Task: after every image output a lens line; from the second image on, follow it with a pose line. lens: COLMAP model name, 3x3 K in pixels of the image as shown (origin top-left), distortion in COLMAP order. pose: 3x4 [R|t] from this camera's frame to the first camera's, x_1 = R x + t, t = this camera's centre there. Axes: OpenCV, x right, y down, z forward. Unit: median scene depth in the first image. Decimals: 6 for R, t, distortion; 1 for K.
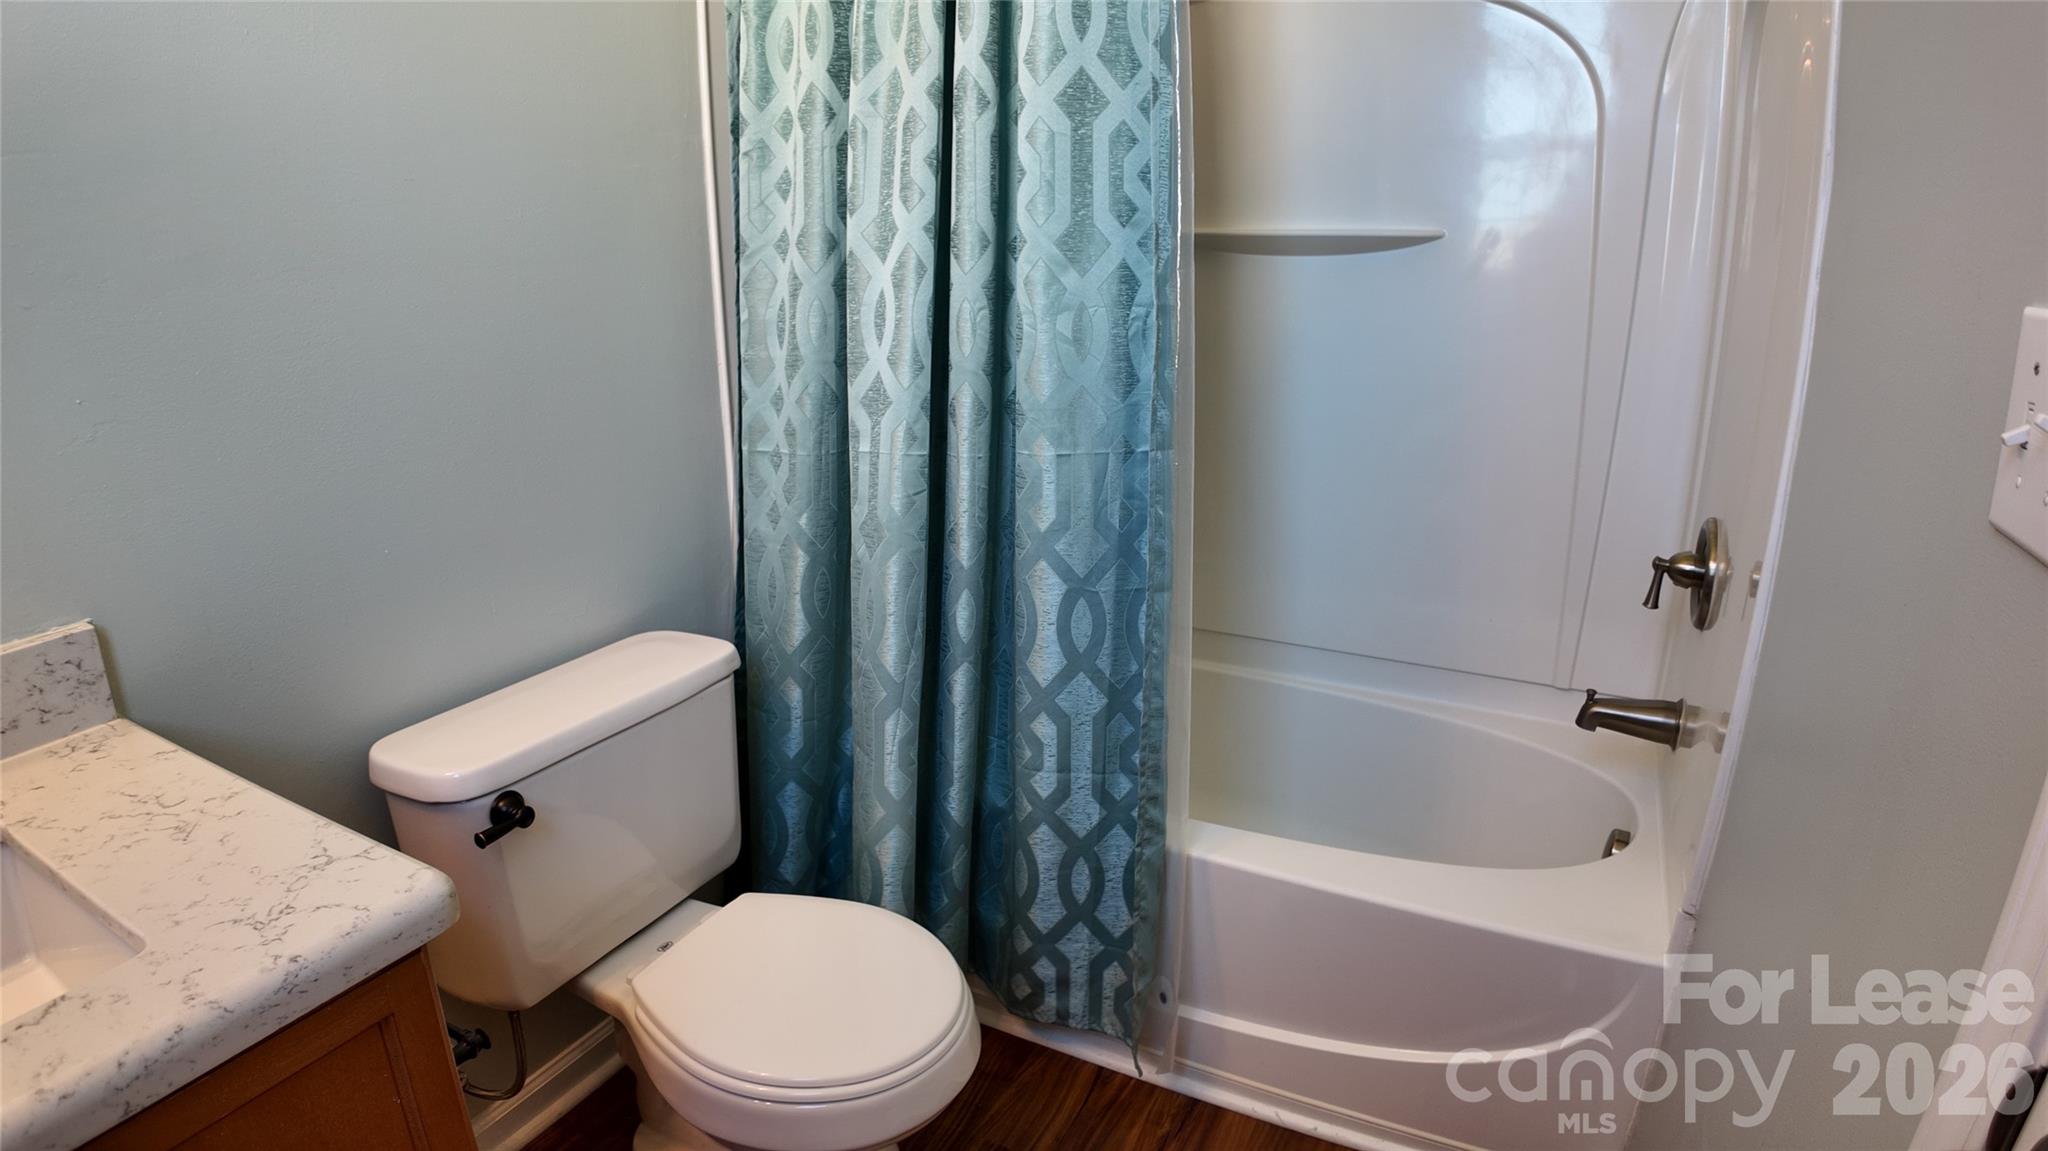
lens RADIAL K [[1087.9, 0, 1013.4], [0, 1087.9, 577.3], [0, 0, 1]] dist [-0.101126, -0.014780]
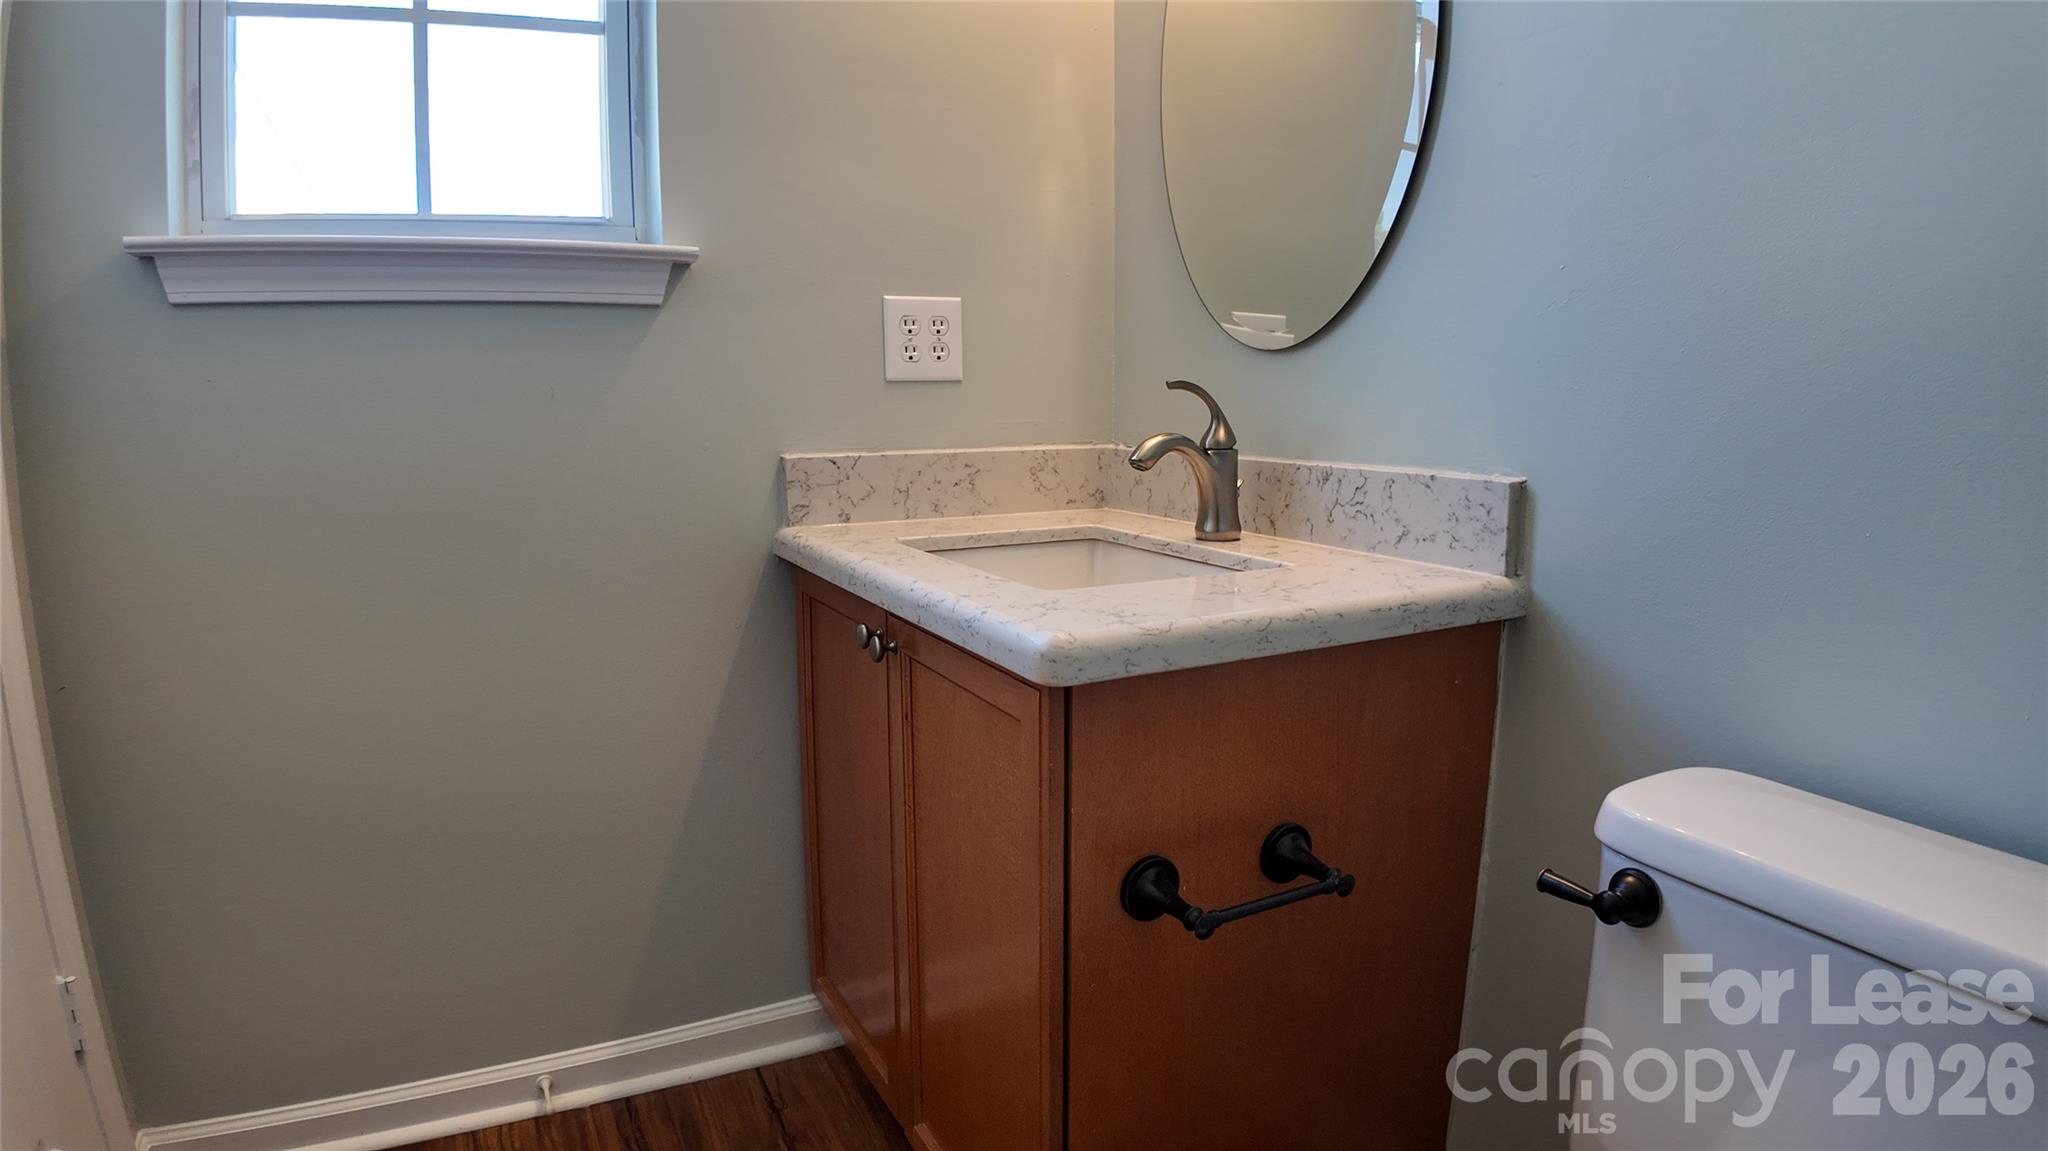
lens RADIAL K [[1087.9, 0, 1014.4], [0, 1087.9, 580.0], [0, 0, 1]] dist [-0.101126, -0.014780]
pose [[-0.593476, 0.131037, -0.794113, 0.300116], [-0.227354, 0.919180, 0.321586, -0.102046], [0.772073, 0.371399, -0.515720, 1.265998]]
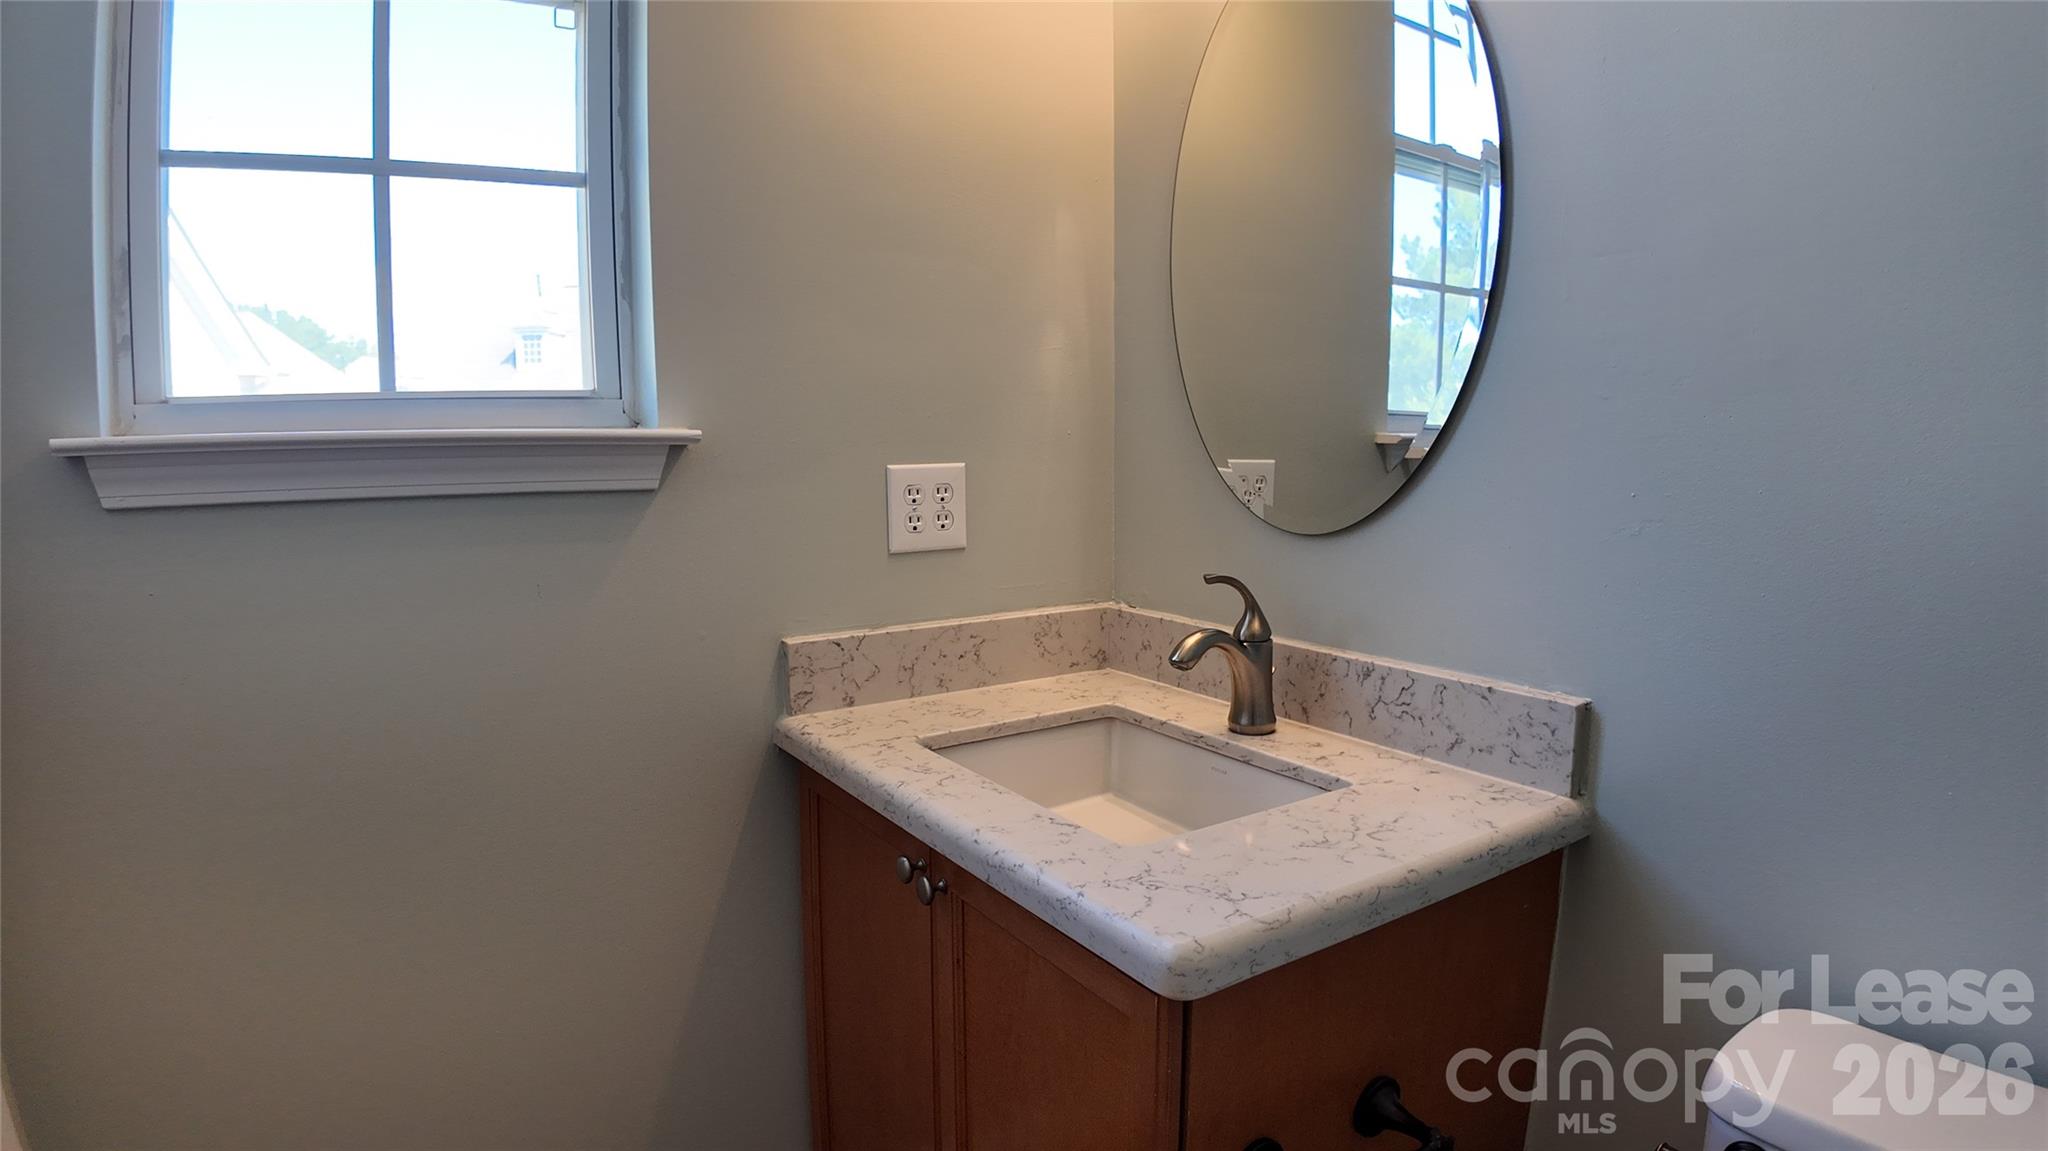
lens RADIAL K [[1087.9, 0, 1032.1], [0, 1087.9, 583.3], [0, 0, 1]] dist [-0.101126, -0.014780]
pose [[-0.502017, 0.108371, -0.858041, 0.310460], [-0.242867, 0.934532, 0.260127, -0.231147], [0.830057, 0.338978, -0.442831, 1.012785]]
